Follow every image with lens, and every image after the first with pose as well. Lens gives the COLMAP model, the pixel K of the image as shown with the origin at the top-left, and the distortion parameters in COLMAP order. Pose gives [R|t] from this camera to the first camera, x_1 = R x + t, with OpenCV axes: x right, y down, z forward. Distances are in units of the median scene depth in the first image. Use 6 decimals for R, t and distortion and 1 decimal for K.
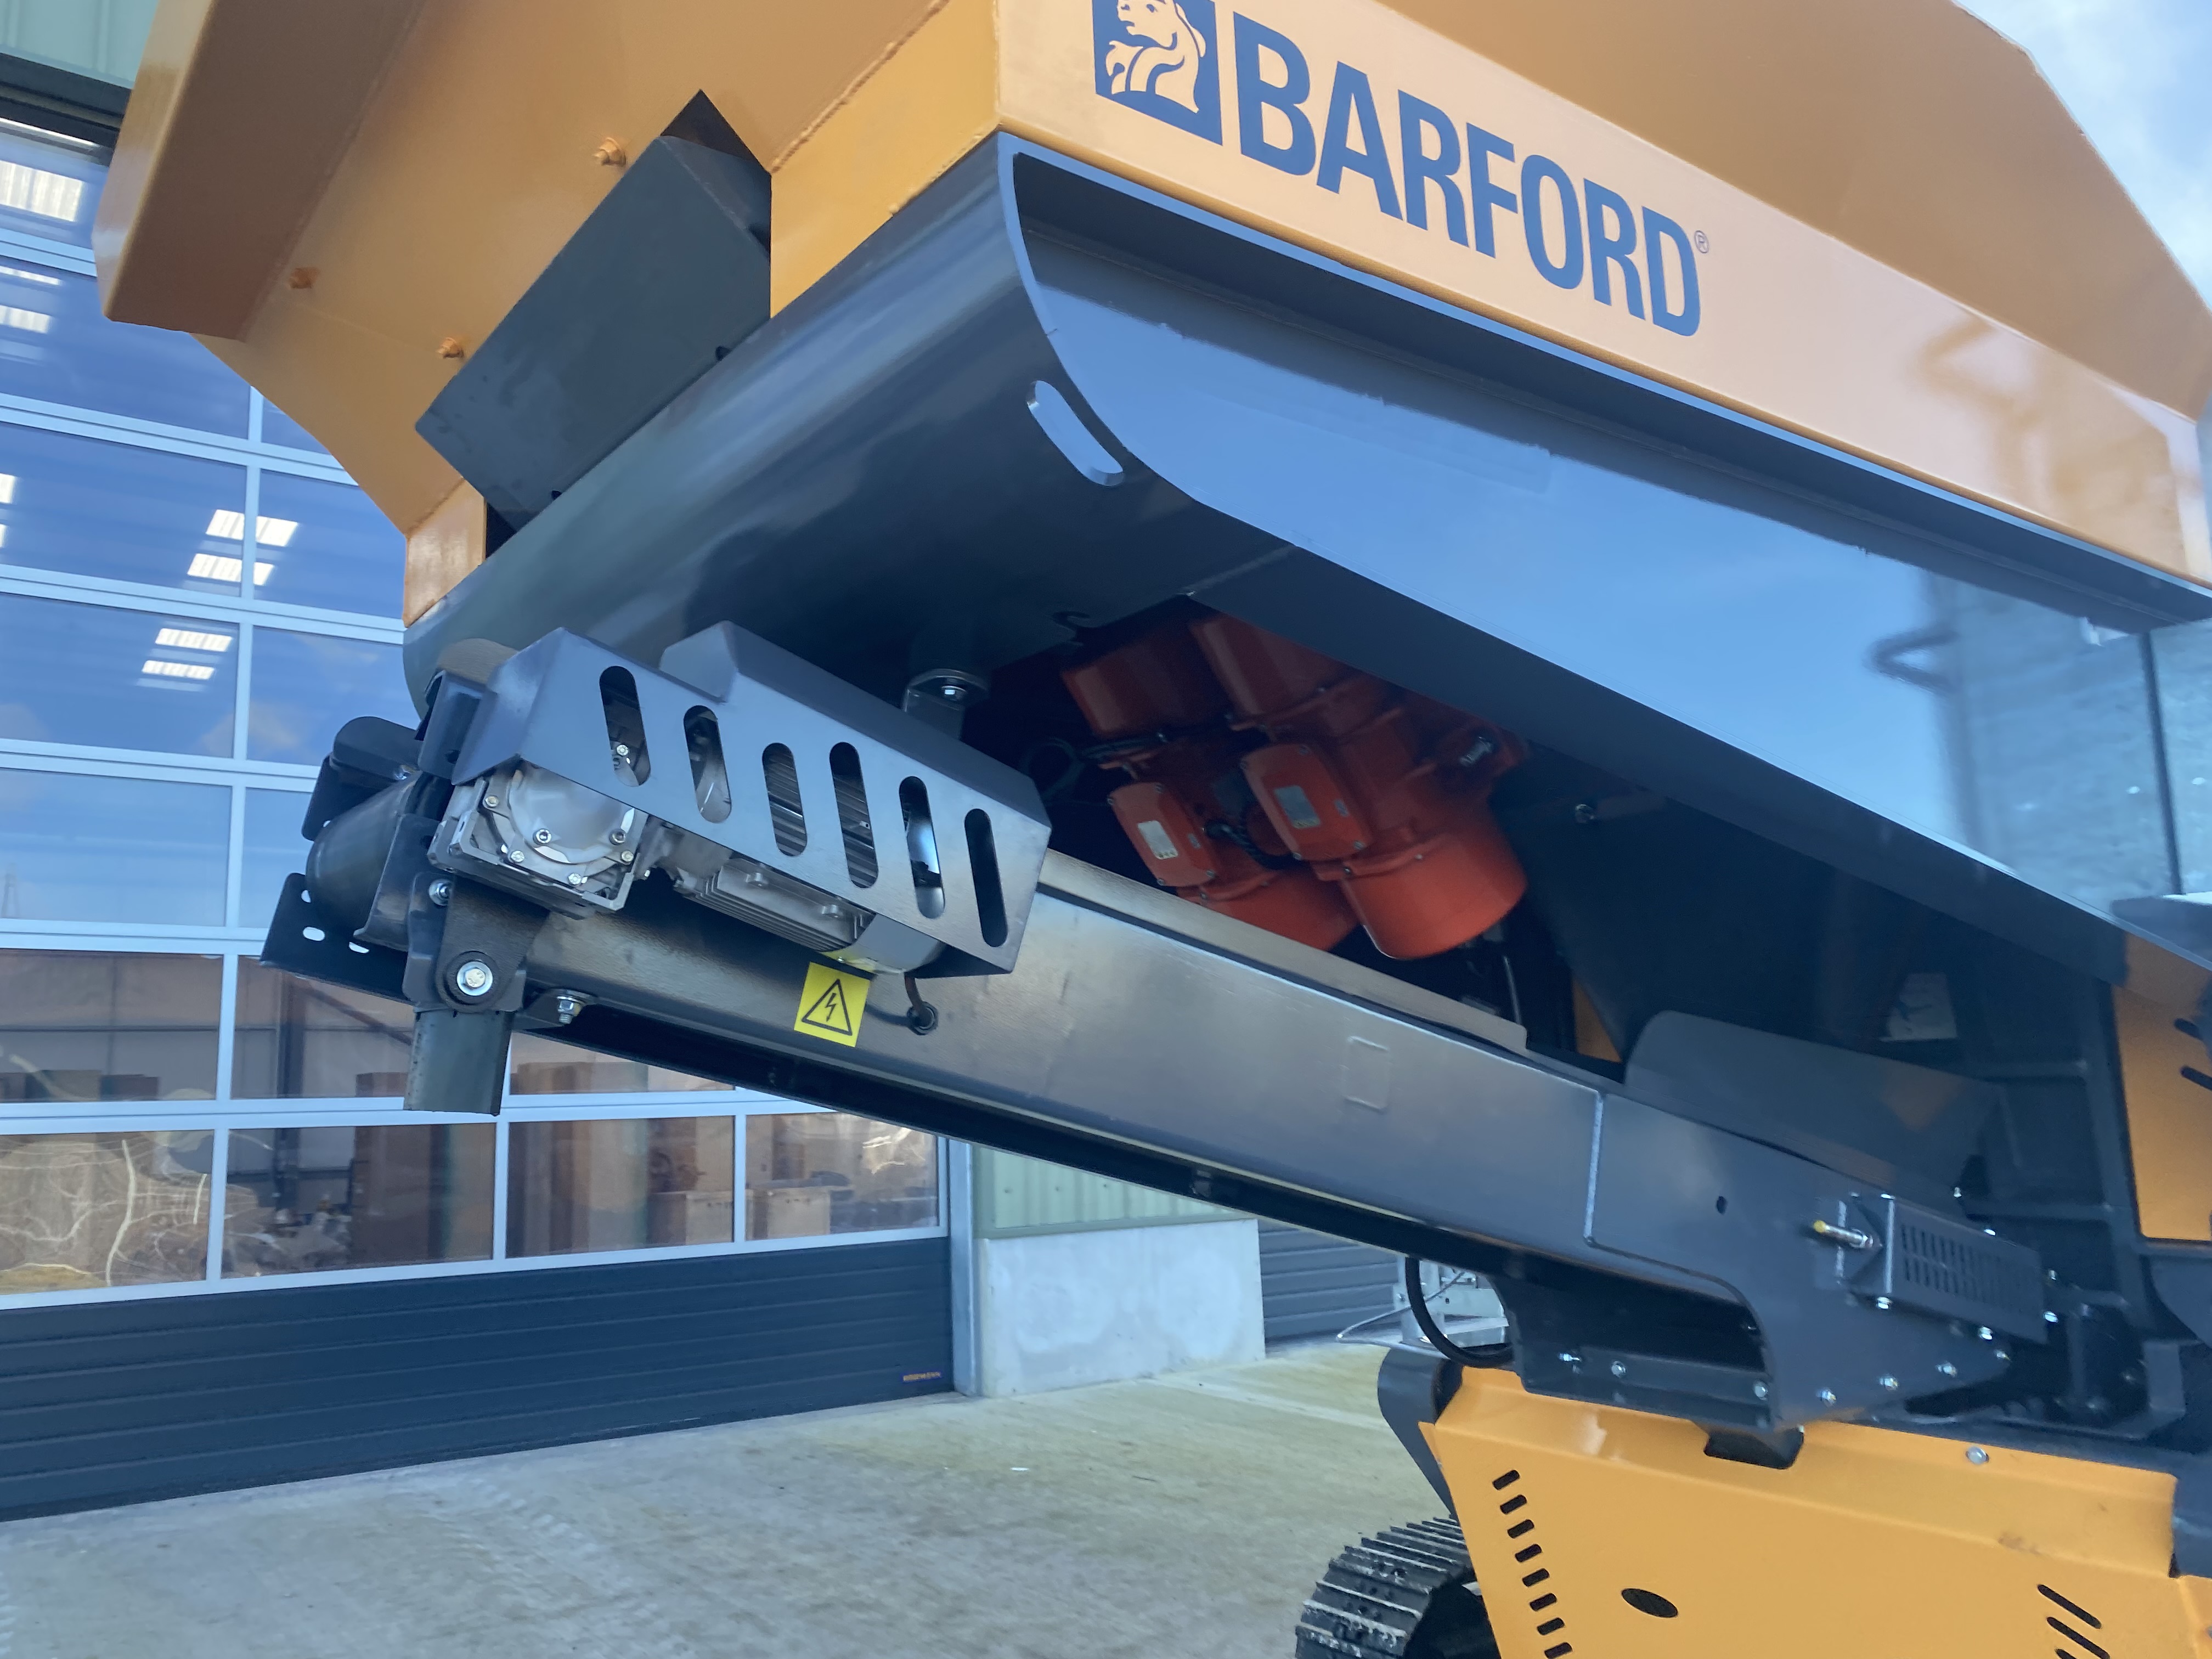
lens RADIAL K [[1677.3, 0, 1109.5], [0, 1677.3, 828.9], [0, 0, 1]] dist [0.035105, -0.040478]
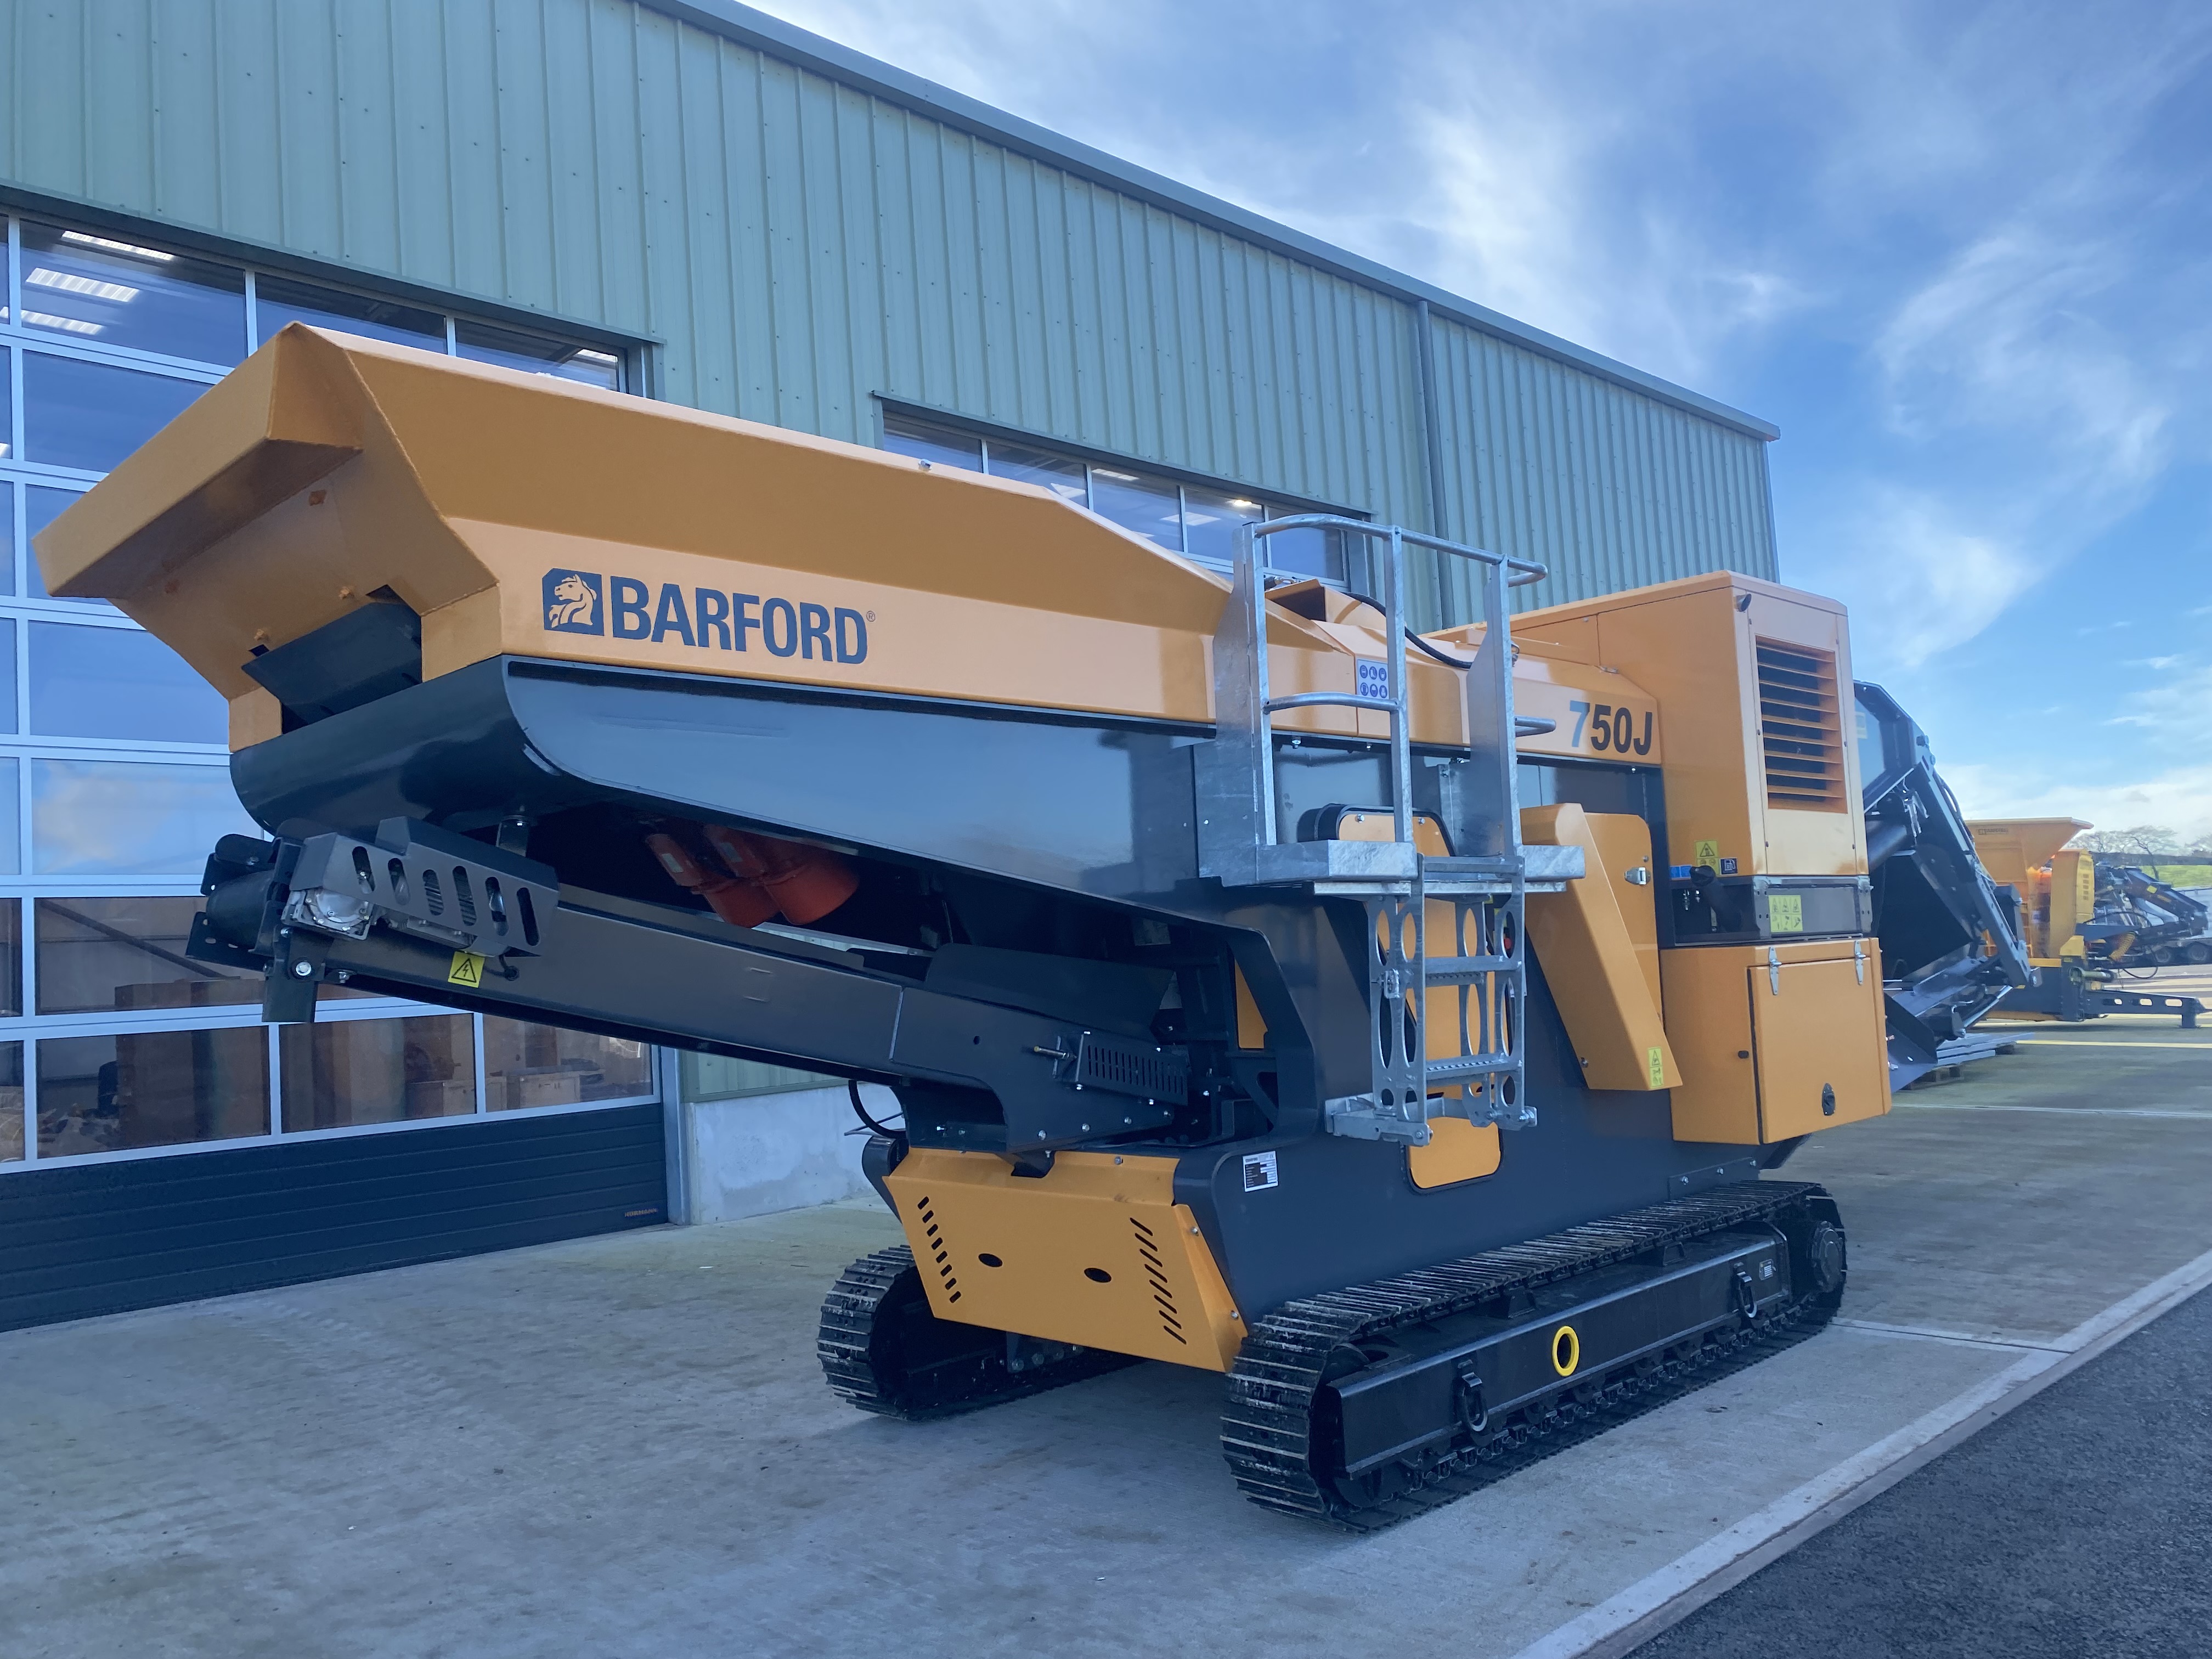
lens RADIAL K [[1644.6, 0, 1160.7], [0, 1644.6, 829.6], [0, 0, 1]] dist [0.015772, -0.017169]
pose [[0.986184, -0.021970, 0.164190, 0.118344], [0.010110, 0.997301, 0.072719, -0.069733], [-0.165345, -0.070054, 0.983745, -0.396038]]
